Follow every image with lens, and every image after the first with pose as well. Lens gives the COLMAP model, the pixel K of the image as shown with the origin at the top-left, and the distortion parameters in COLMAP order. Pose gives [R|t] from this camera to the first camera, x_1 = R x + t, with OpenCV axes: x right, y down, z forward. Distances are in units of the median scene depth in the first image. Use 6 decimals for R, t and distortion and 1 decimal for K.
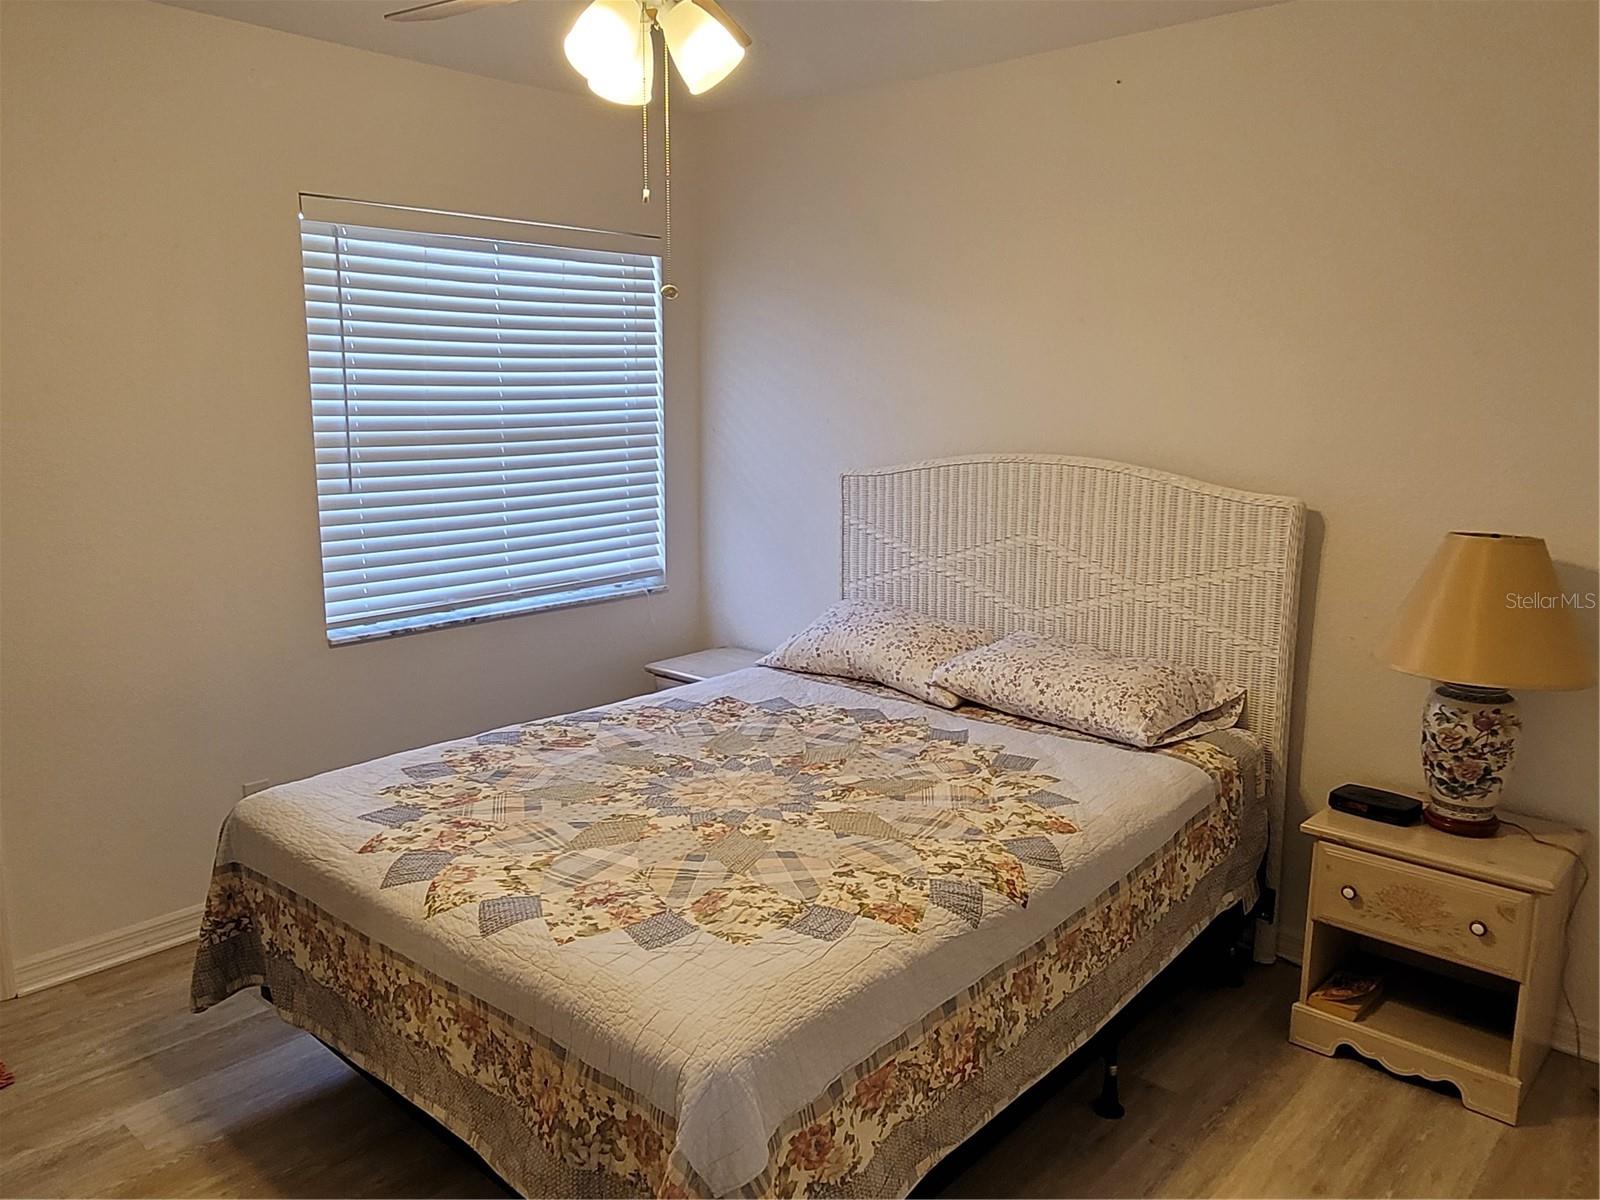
lens RADIAL K [[1169.6, 0, 808.3], [0, 1169.6, 590.7], [0, 0, 1]] dist [-0.015613, 0.000143]
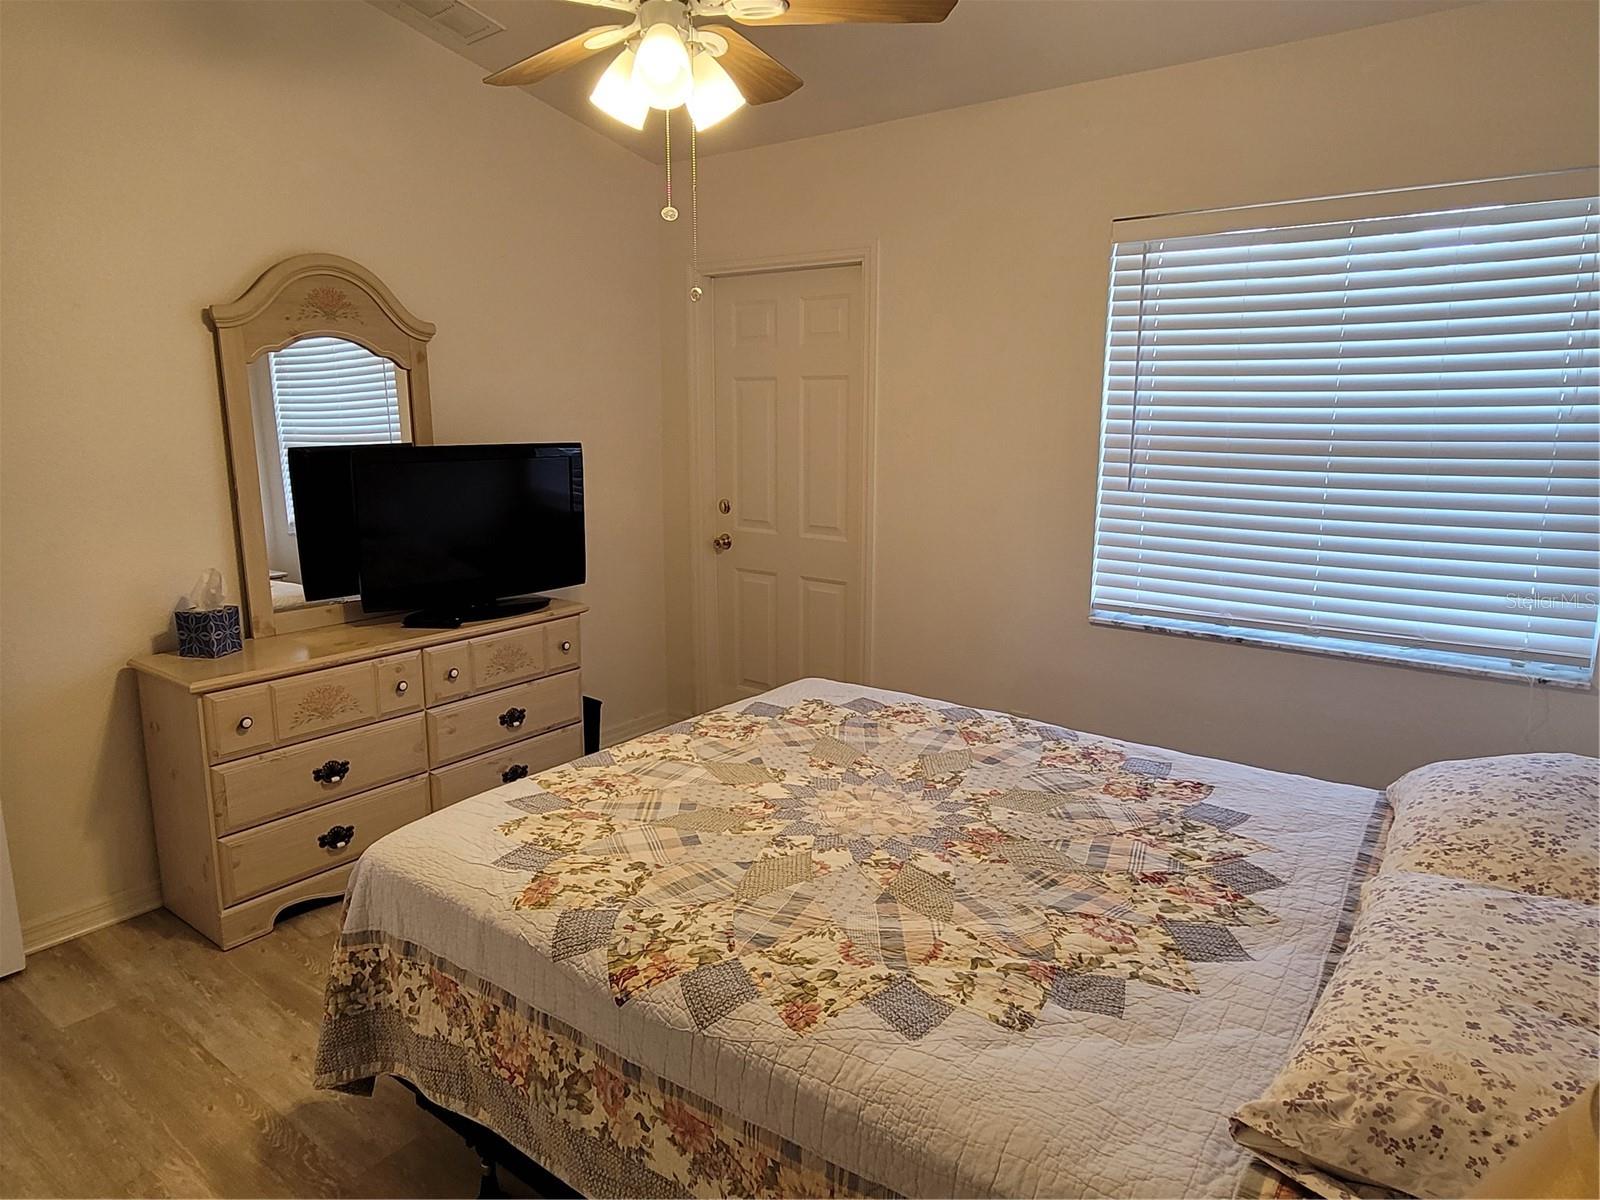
lens RADIAL K [[990.1, 0, 799.7], [0, 990.1, 589.8], [0, 0, 1]] dist [0.000247, -0.001566]
pose [[0.084564, 0.179851, -0.980052, 0.642633], [-0.174174, 0.971100, 0.163179, -0.116576], [0.981077, 0.156901, 0.113445, 0.774094]]
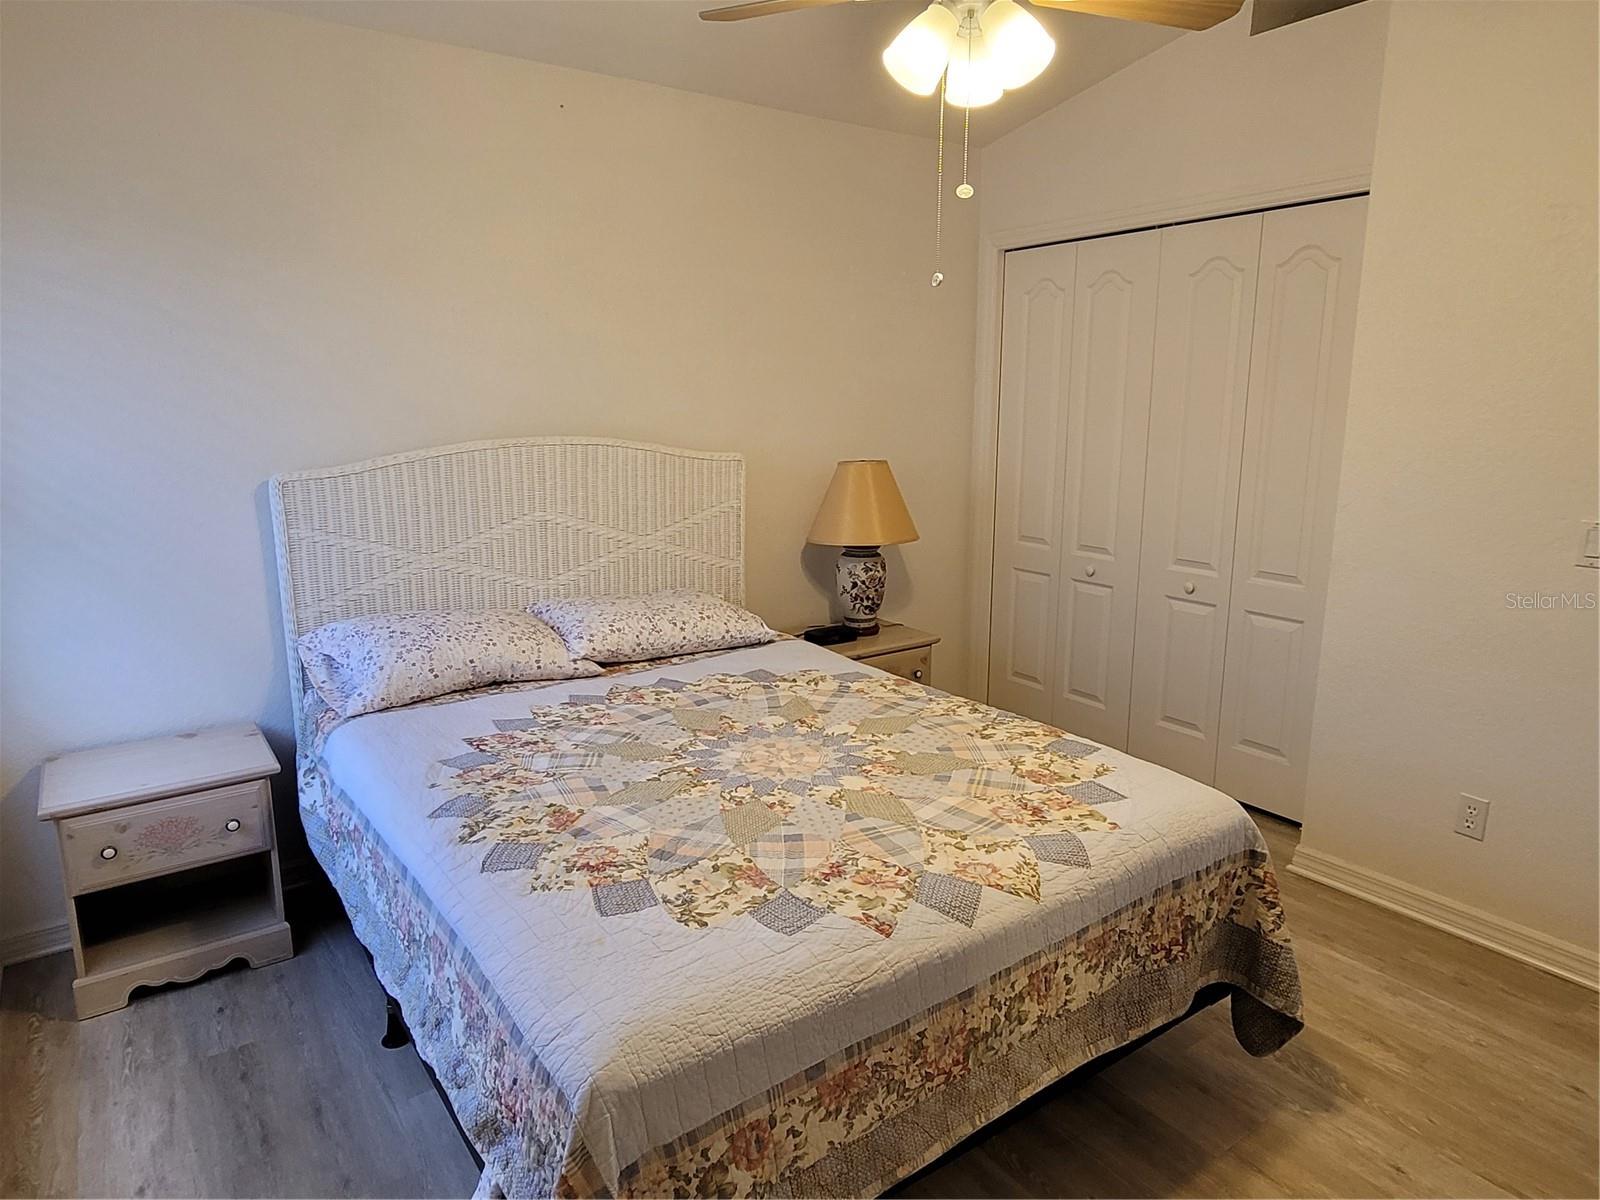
lens RADIAL K [[990.1, 0, 799.7], [0, 990.1, 589.8], [0, 0, 1]] dist [0.000247, -0.001566]
pose [[0.225334, -0.200108, 0.953510, -0.824258], [0.169882, 0.971757, 0.163791, -0.111003], [-0.959356, 0.125077, 0.252965, 0.692688]]
